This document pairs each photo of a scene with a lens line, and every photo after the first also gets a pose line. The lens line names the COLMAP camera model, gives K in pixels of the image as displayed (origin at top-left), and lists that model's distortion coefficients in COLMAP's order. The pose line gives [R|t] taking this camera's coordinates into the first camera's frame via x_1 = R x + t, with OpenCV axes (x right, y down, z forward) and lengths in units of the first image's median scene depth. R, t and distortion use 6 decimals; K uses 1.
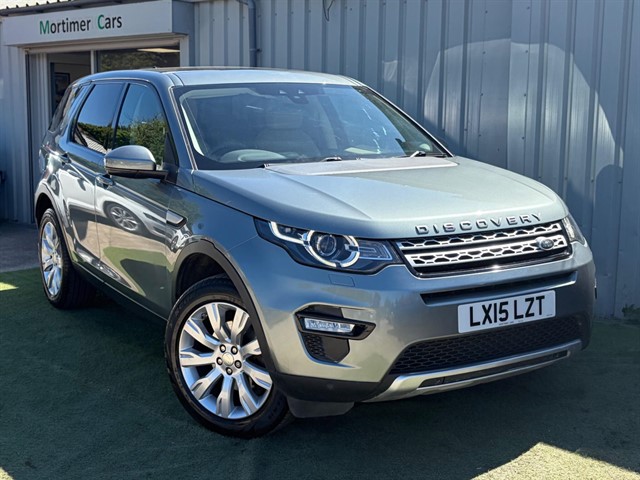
lens RADIAL K [[842.3, 0, 320.0], [0, 842.3, 240.0], [0, 0, 1]] dist [0.285759, -1.190418]
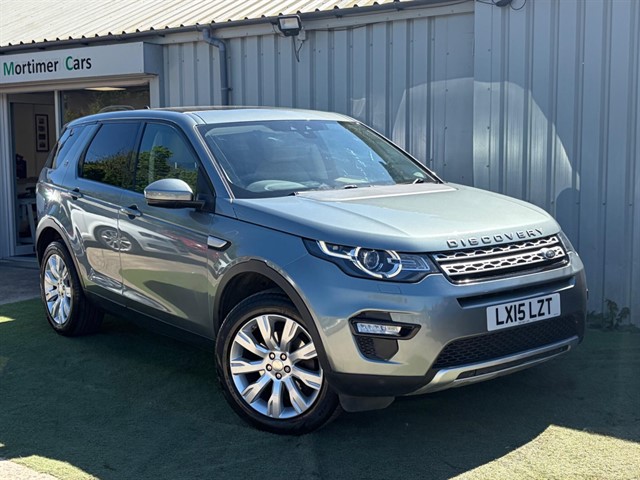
lens RADIAL K [[842.3, 0, 320.0], [0, 842.3, 240.0], [0, 0, 1]] dist [0.285759, -1.190418]
pose [[0.994019, -0.028987, 0.105288, -0.165916], [0.033017, 0.998779, -0.036743, 0.017696], [-0.104094, 0.039999, 0.993763, -0.129832]]
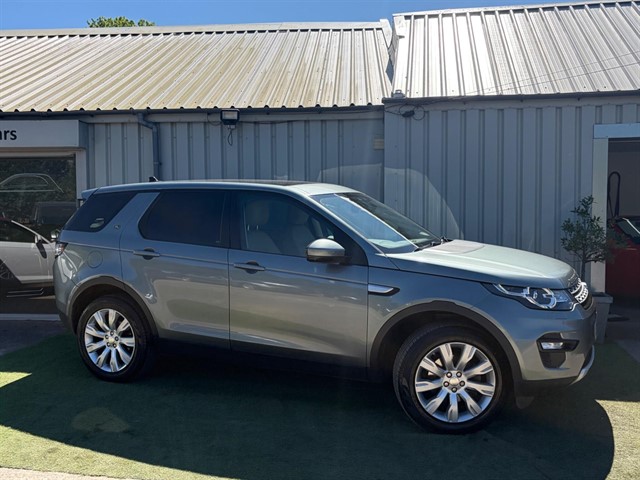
lens RADIAL K [[629.2, 0, 307.3], [0, 629.2, 241.2], [0, 0, 1]] dist [0.090039, -0.209540]
pose [[0.826862, -0.035996, 0.561252, -0.921019], [0.088341, 0.993874, -0.066406, -0.049428], [-0.555424, 0.104490, 0.824977, 0.215542]]
